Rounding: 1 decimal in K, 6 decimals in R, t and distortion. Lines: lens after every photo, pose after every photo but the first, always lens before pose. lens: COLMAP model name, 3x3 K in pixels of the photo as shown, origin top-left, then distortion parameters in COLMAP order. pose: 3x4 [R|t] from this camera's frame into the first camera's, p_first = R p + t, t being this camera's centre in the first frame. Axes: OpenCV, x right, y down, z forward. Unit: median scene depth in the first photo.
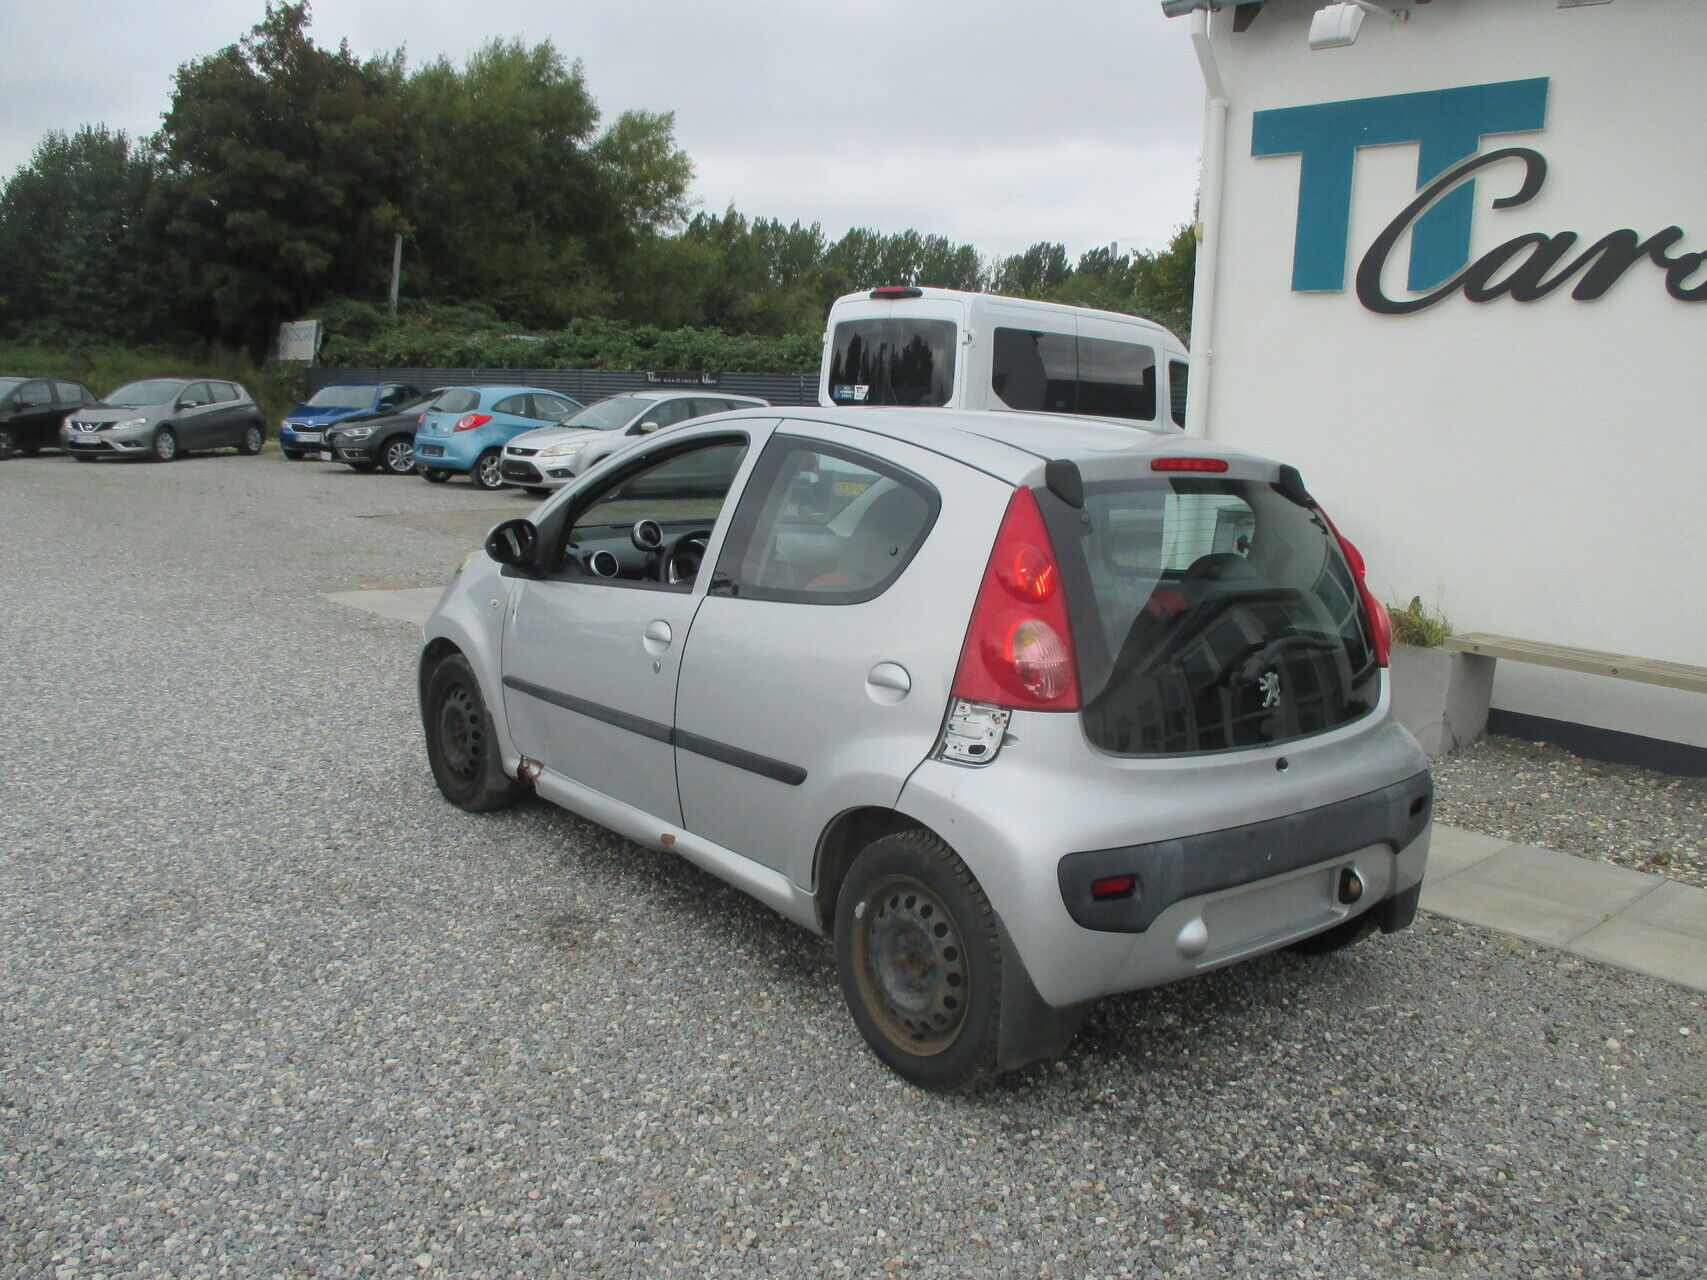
lens RADIAL K [[1427.9, 0, 762.9], [0, 1427.9, 643.7], [0, 0, 1]] dist [-0.040001, -0.009333]
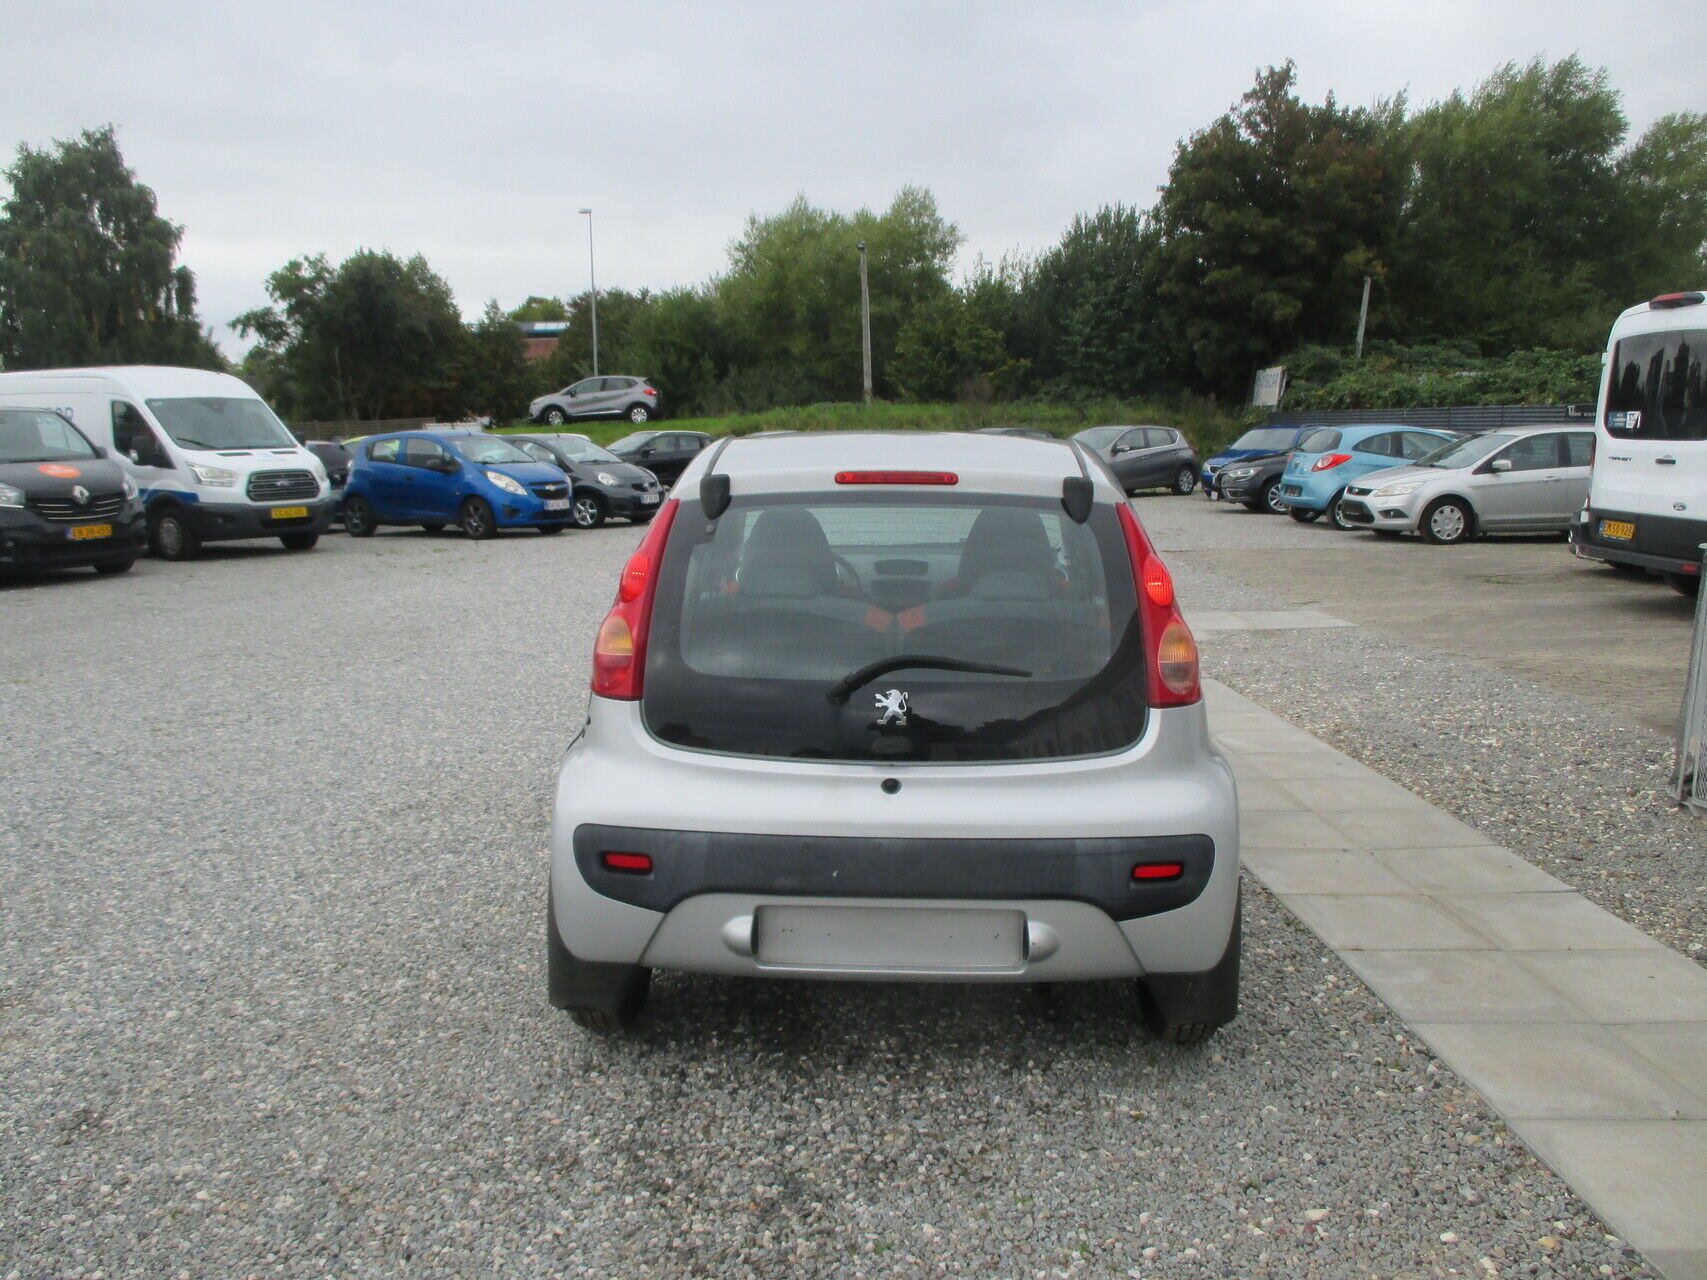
lens RADIAL K [[1413.0, 0, 853.5], [0, 1413.0, 640.0], [0, 0, 1]] dist [-0.051855, -0.001178]
pose [[0.742793, 0.067480, -0.666112, 0.149401], [-0.089990, 0.995942, 0.000544, -0.001963], [0.663446, 0.059539, 0.745852, 0.041755]]
